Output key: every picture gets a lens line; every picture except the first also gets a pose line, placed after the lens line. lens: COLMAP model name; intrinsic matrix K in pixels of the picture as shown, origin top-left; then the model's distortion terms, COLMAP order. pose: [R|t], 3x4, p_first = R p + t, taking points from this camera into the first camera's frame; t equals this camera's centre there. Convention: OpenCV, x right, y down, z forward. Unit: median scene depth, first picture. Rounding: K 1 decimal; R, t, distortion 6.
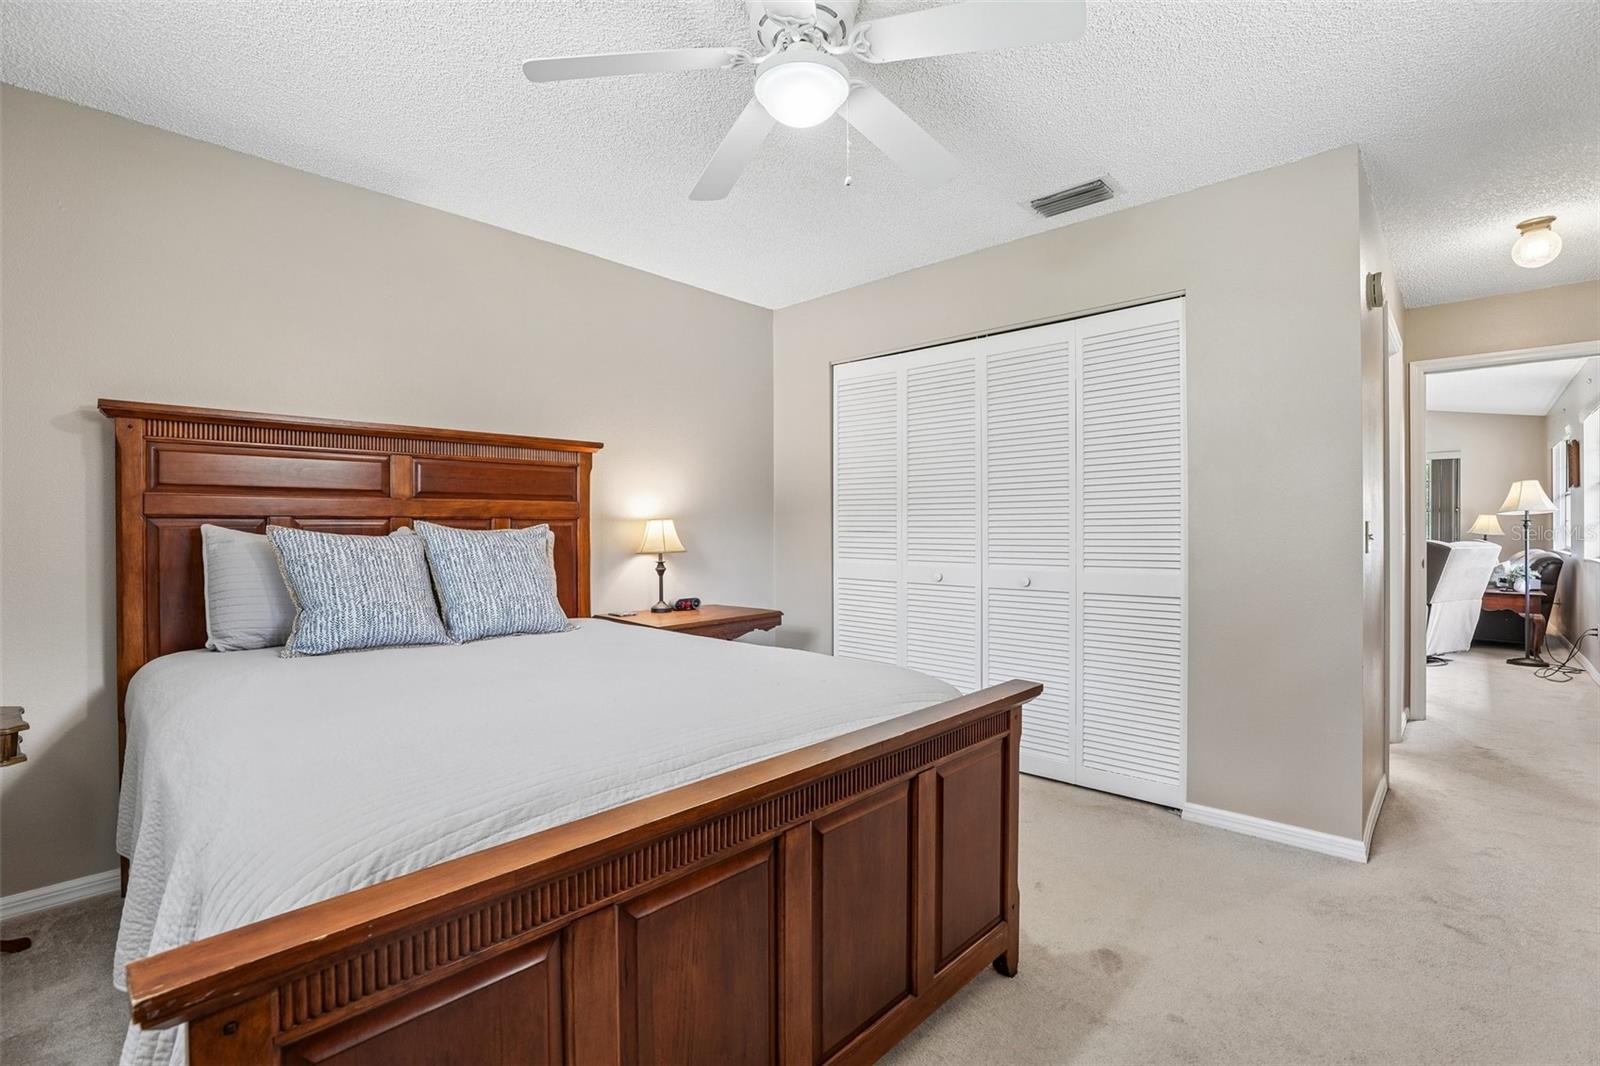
lens RADIAL K [[730.6, 0, 802.0], [0, 730.6, 528.9], [0, 0, 1]] dist [-0.043970, 0.014181]
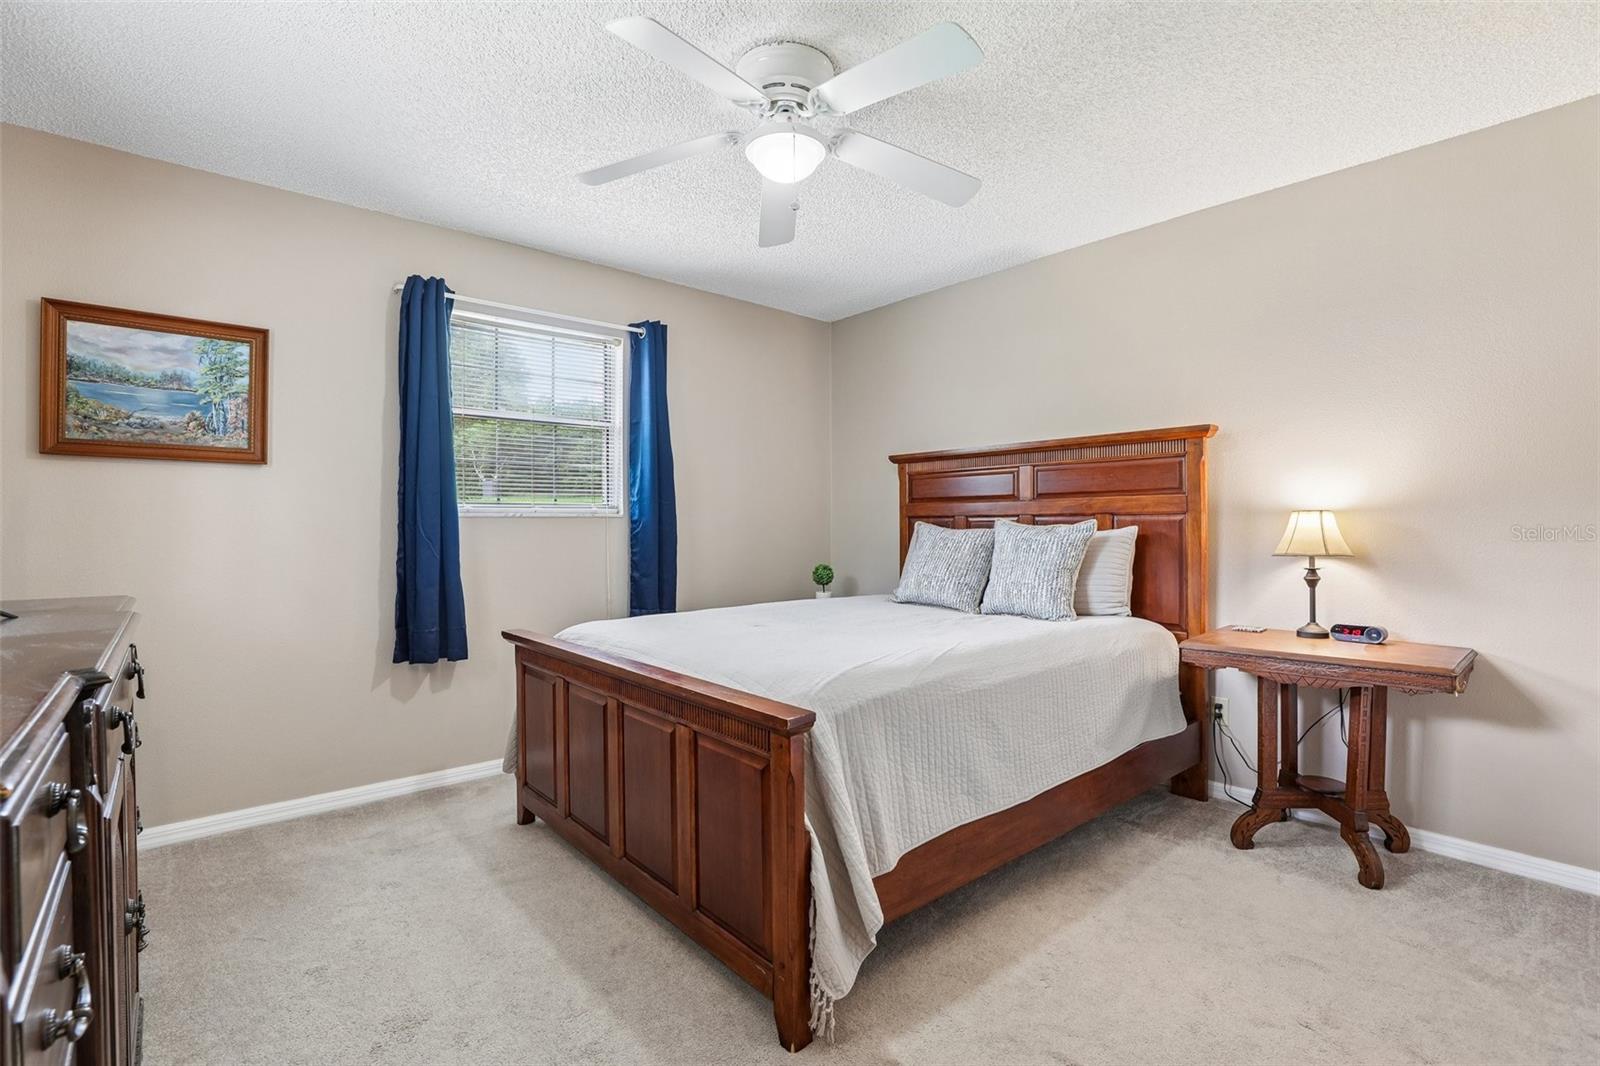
lens RADIAL K [[730.6, 0, 802.0], [0, 730.6, 528.9], [0, 0, 1]] dist [-0.043970, 0.014181]
pose [[-0.091926, 0.003185, -0.995761, 0.687451], [-0.001053, 0.999994, 0.003295, 0.004162], [0.995765, 0.001351, -0.091922, 0.669111]]
